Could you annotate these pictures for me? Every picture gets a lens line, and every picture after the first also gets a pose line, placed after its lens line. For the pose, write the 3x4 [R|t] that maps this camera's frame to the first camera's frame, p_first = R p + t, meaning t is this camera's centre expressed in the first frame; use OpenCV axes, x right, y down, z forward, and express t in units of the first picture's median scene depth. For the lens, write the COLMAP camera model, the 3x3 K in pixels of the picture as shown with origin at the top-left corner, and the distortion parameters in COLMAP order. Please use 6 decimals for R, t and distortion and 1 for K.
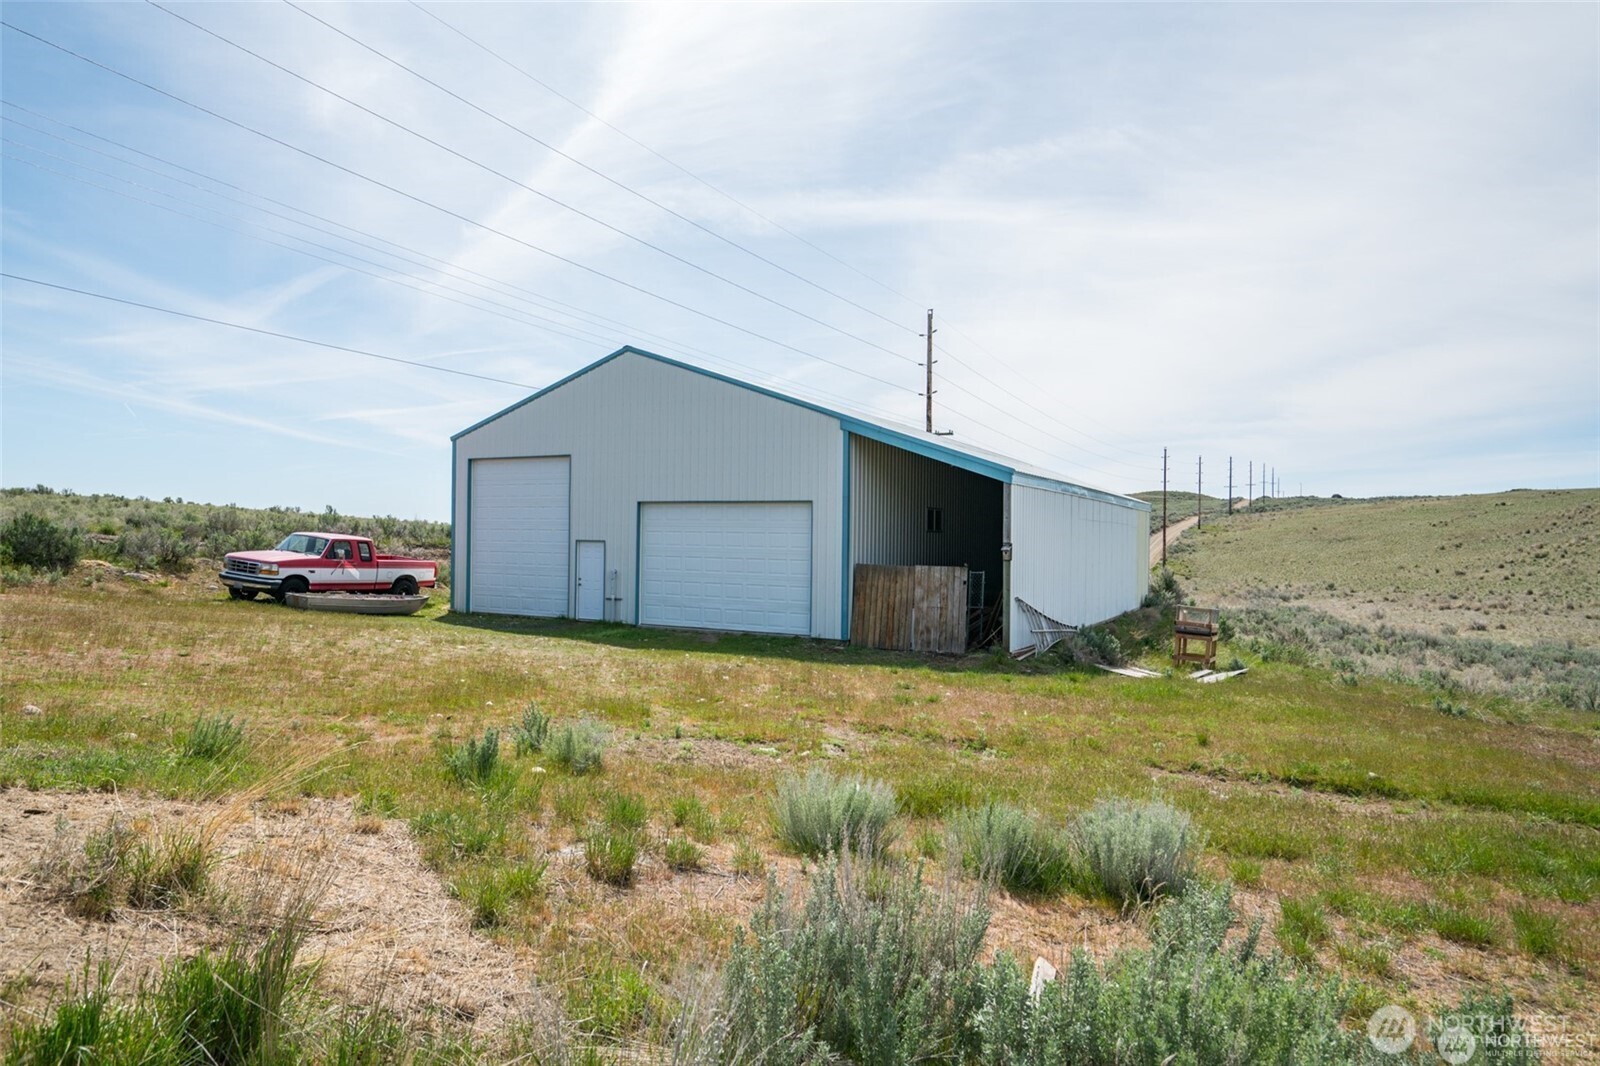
lens RADIAL K [[955.3, 0, 798.0], [0, 955.3, 528.1], [0, 0, 1]] dist [-0.007167, -0.000683]
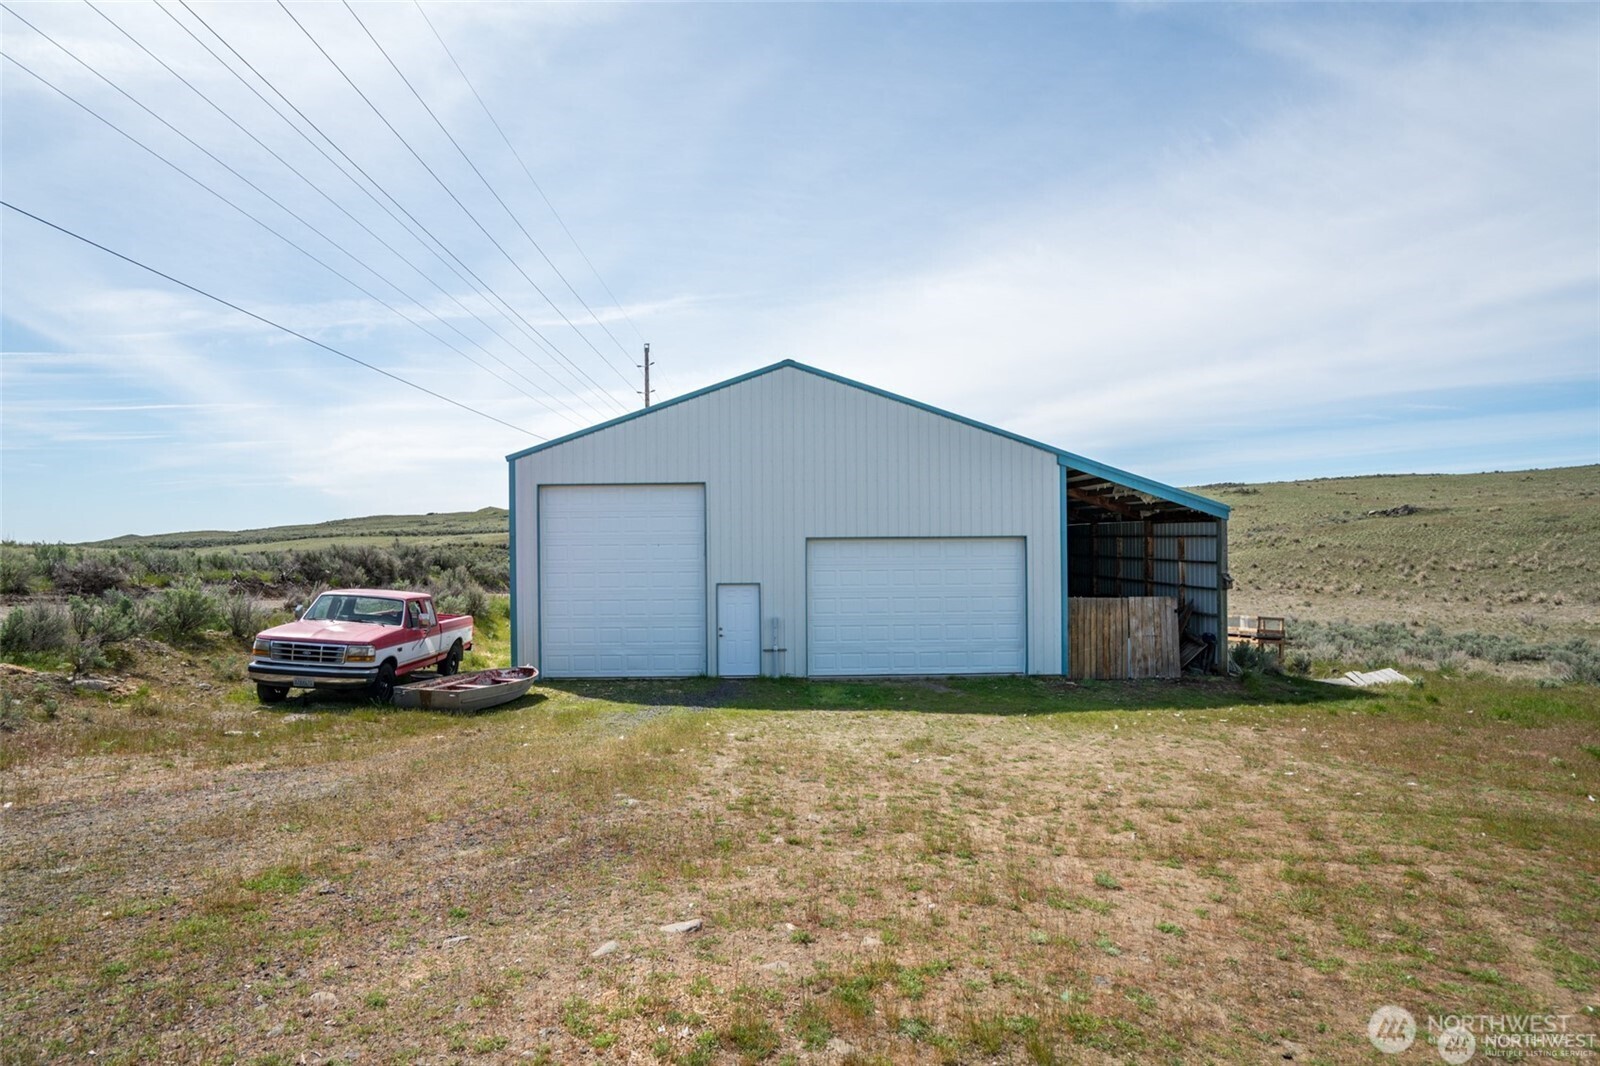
lens RADIAL K [[786.0, 0, 803.1], [0, 786.0, 537.0], [0, 0, 1]] dist [-0.035012, -0.000220]
pose [[0.877171, -0.020364, 0.479745, -0.522633], [0.016371, 0.999788, 0.012506, -0.037620], [-0.479898, -0.003116, 0.877319, 0.368606]]
